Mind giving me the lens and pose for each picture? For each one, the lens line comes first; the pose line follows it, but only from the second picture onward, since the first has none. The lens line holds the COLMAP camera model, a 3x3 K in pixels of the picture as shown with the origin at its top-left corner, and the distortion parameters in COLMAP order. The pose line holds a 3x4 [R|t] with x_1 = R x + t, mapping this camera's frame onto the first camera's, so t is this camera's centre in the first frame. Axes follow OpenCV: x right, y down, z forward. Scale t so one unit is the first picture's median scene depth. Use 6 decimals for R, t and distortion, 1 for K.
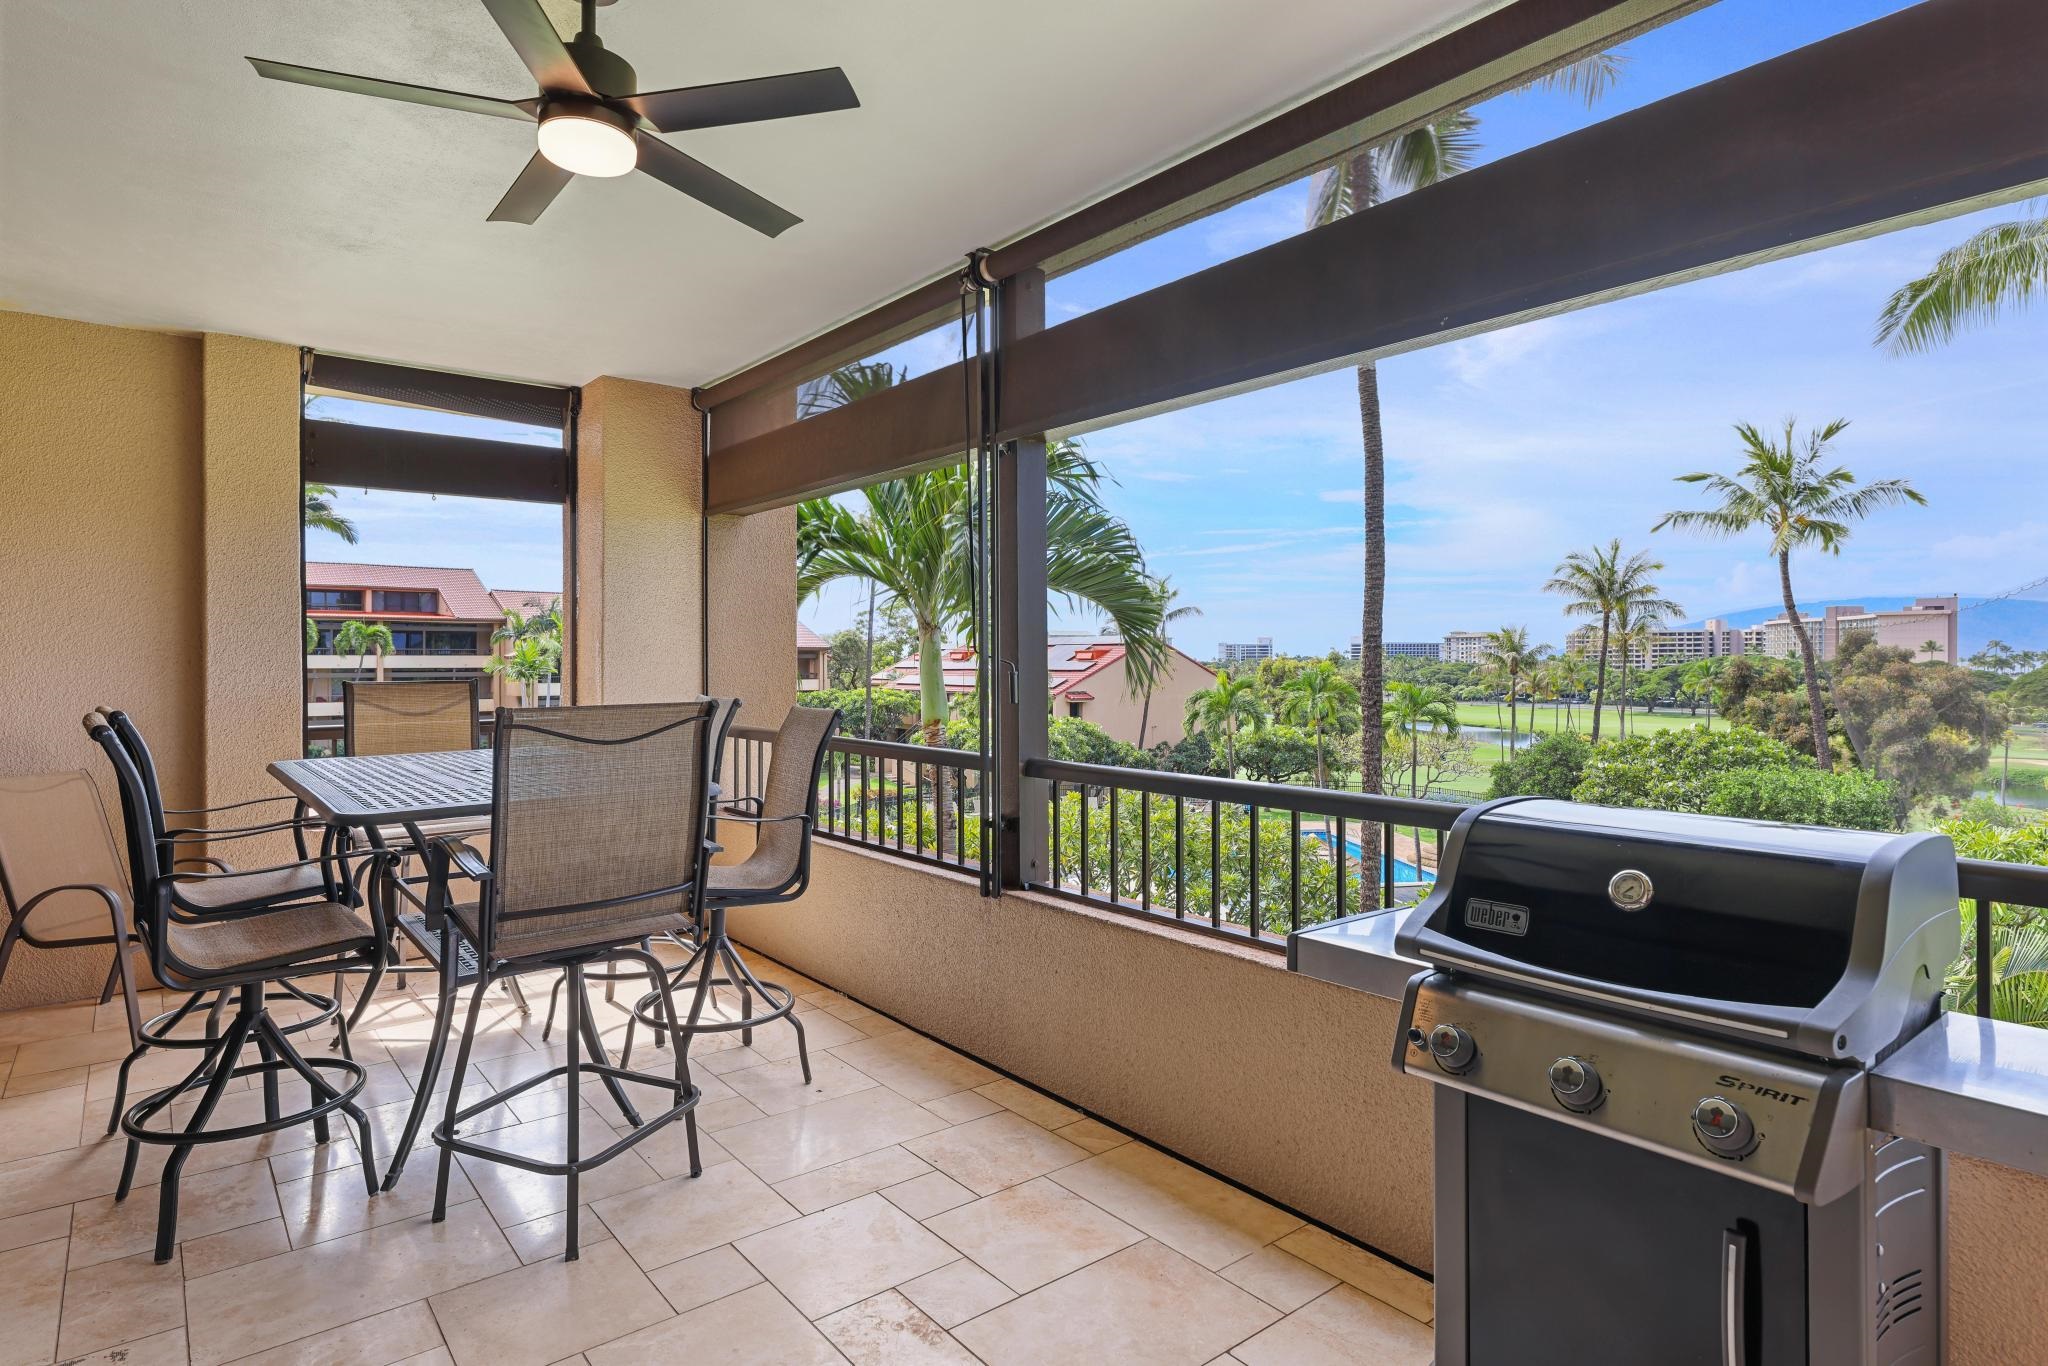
lens RADIAL K [[1089.2, 0, 1027.7], [0, 1089.2, 651.4], [0, 0, 1]] dist [0.020759, 0.000362]
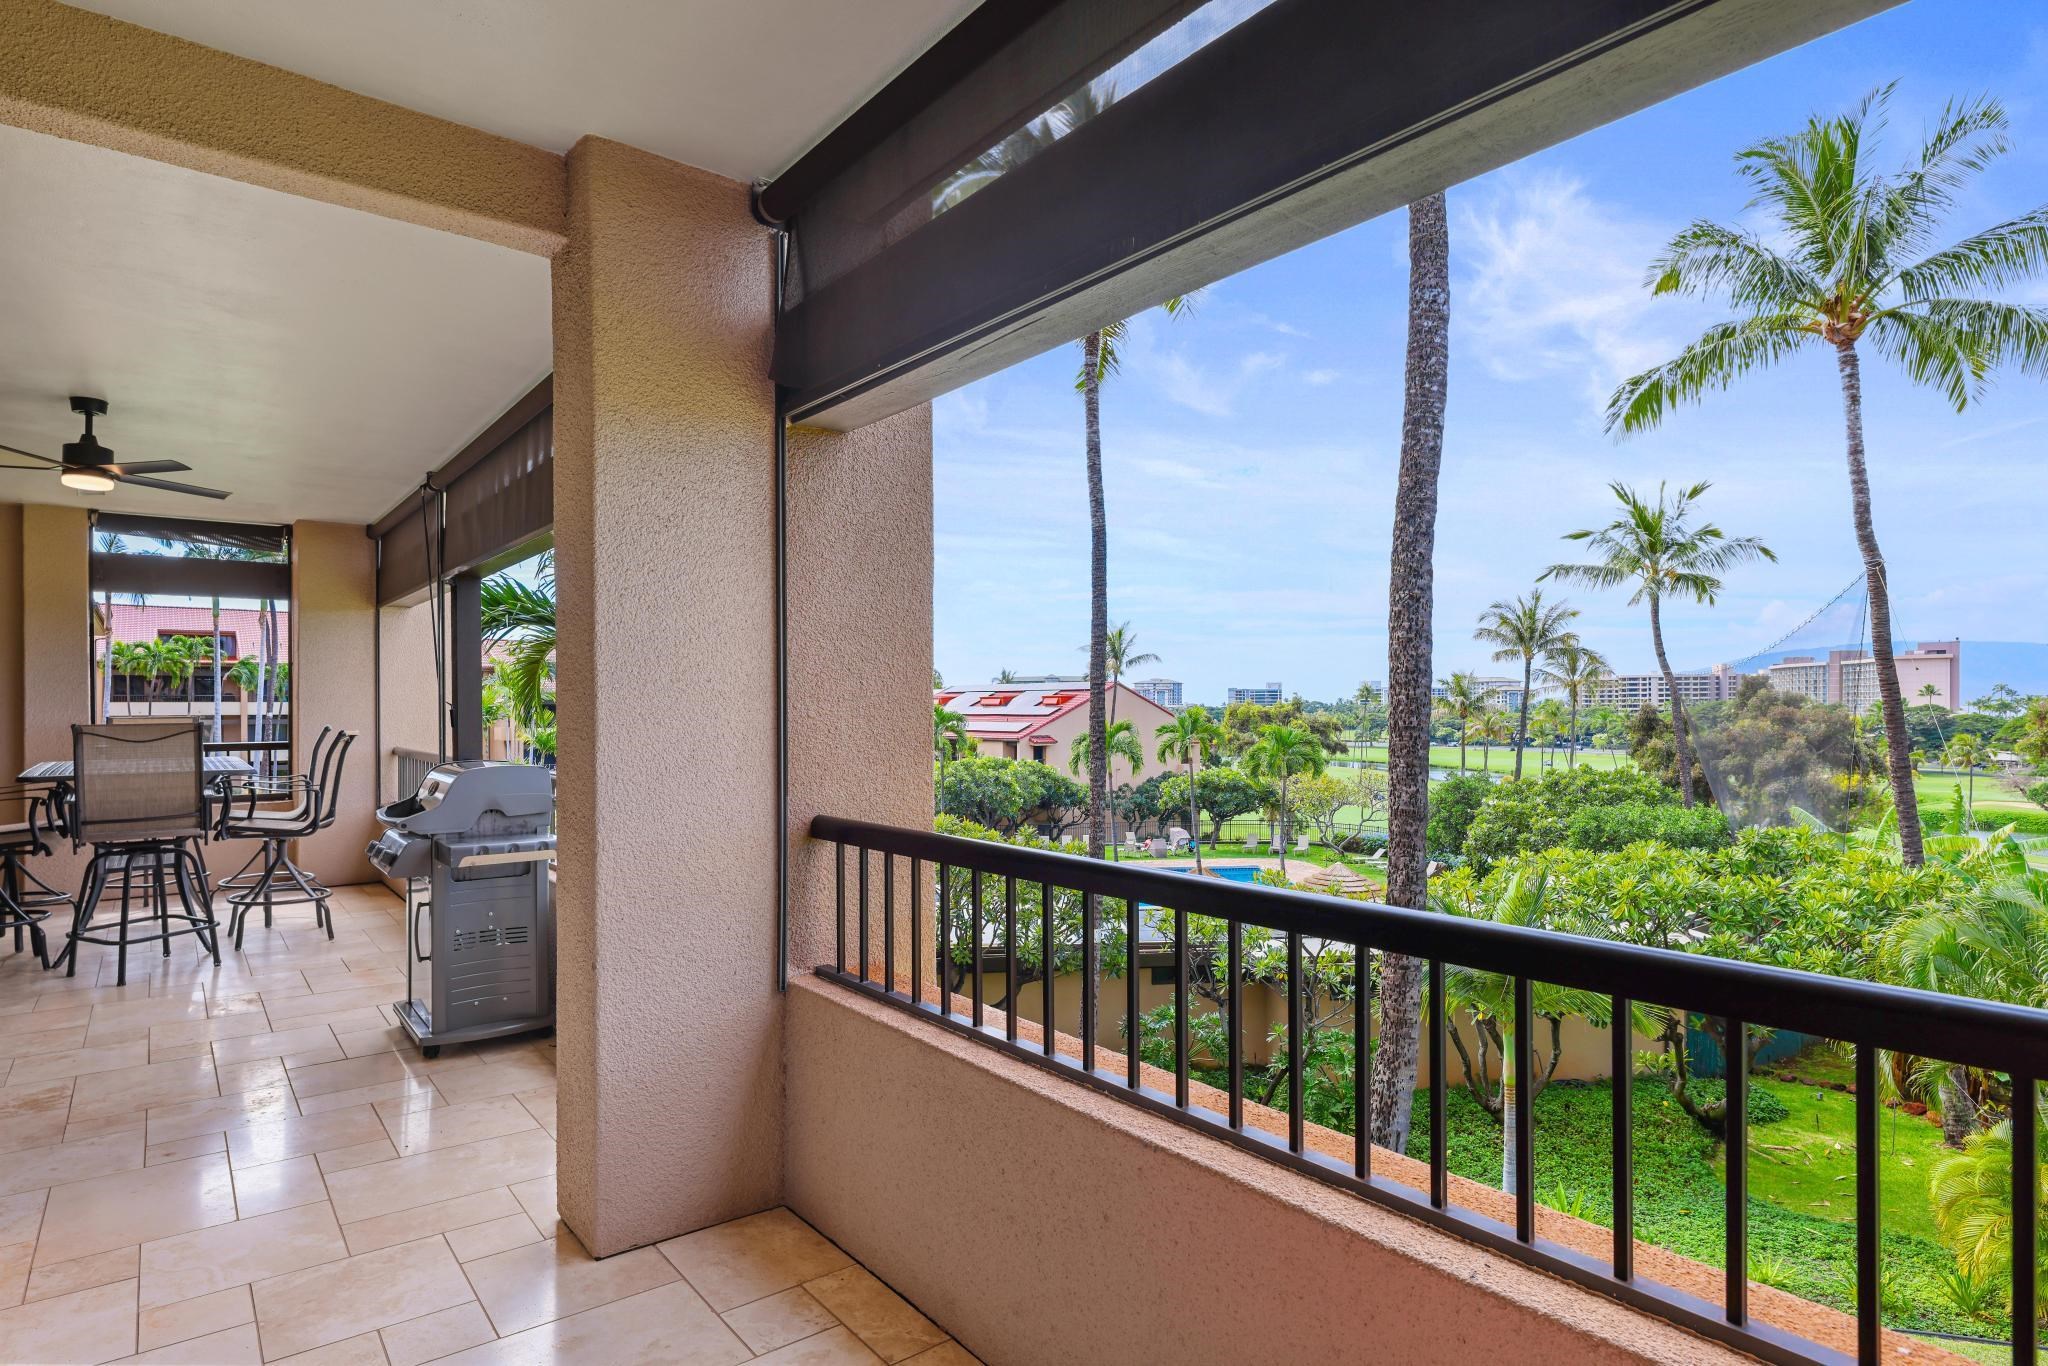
lens RADIAL K [[1096.3, 0, 1043.0], [0, 1096.3, 694.9], [0, 0, 1]] dist [0.014045, -0.000106]
pose [[0.999969, -0.001600, -0.007662, 0.089539], [0.001587, 0.999997, -0.001668, -0.000012], [0.007665, 0.001655, 0.999969, -0.072855]]
